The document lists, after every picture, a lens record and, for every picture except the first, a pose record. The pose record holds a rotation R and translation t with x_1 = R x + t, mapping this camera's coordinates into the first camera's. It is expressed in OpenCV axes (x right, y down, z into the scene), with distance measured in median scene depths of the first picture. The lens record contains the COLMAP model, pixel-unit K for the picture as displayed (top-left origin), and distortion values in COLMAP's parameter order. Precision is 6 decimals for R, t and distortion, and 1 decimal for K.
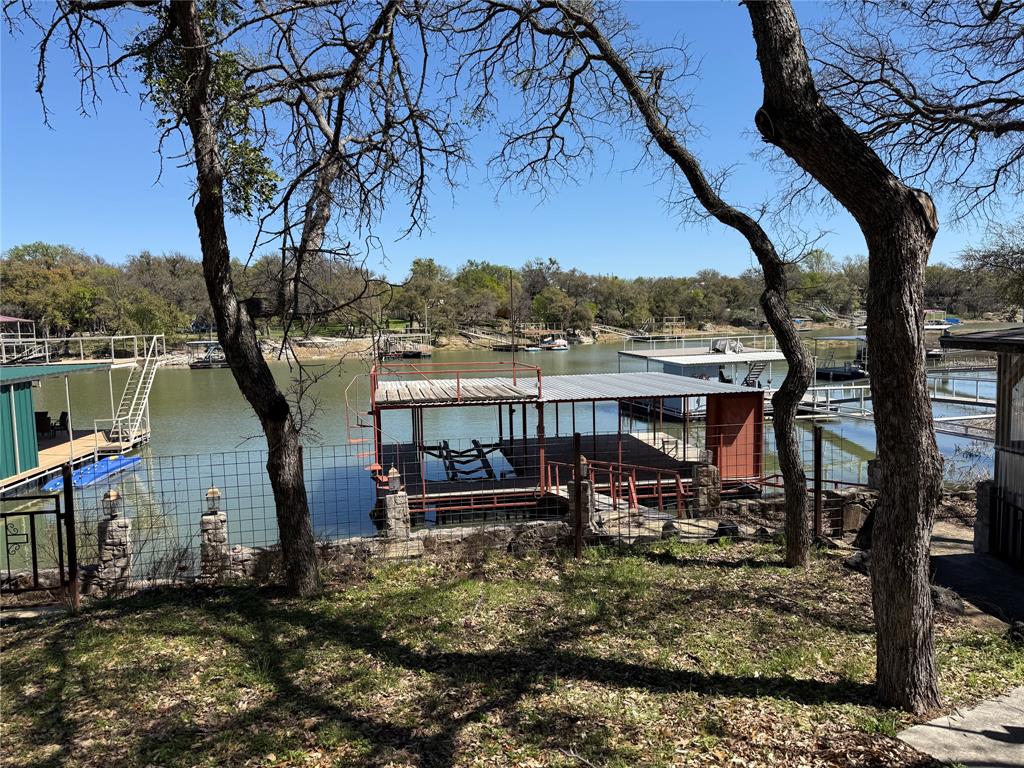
lens RADIAL K [[773.4, 0, 514.1], [0, 773.4, 379.0], [0, 0, 1]] dist [0.101720, -0.010777]
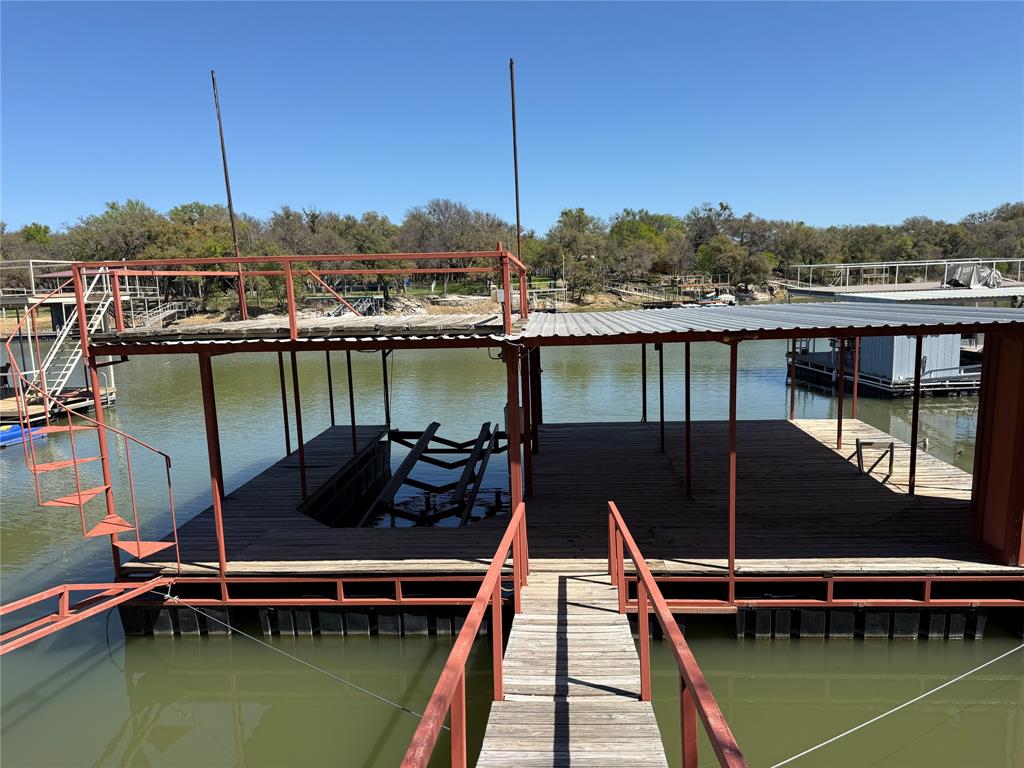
lens RADIAL K [[773.4, 0, 503.9], [0, 773.4, 384.0], [0, 0, 1]] dist [0.101720, -0.010777]
pose [[0.972943, 0.020583, -0.230127, 0.019031], [-0.009354, 0.998716, 0.049778, 0.005031], [0.230857, -0.046279, 0.971887, 0.100513]]
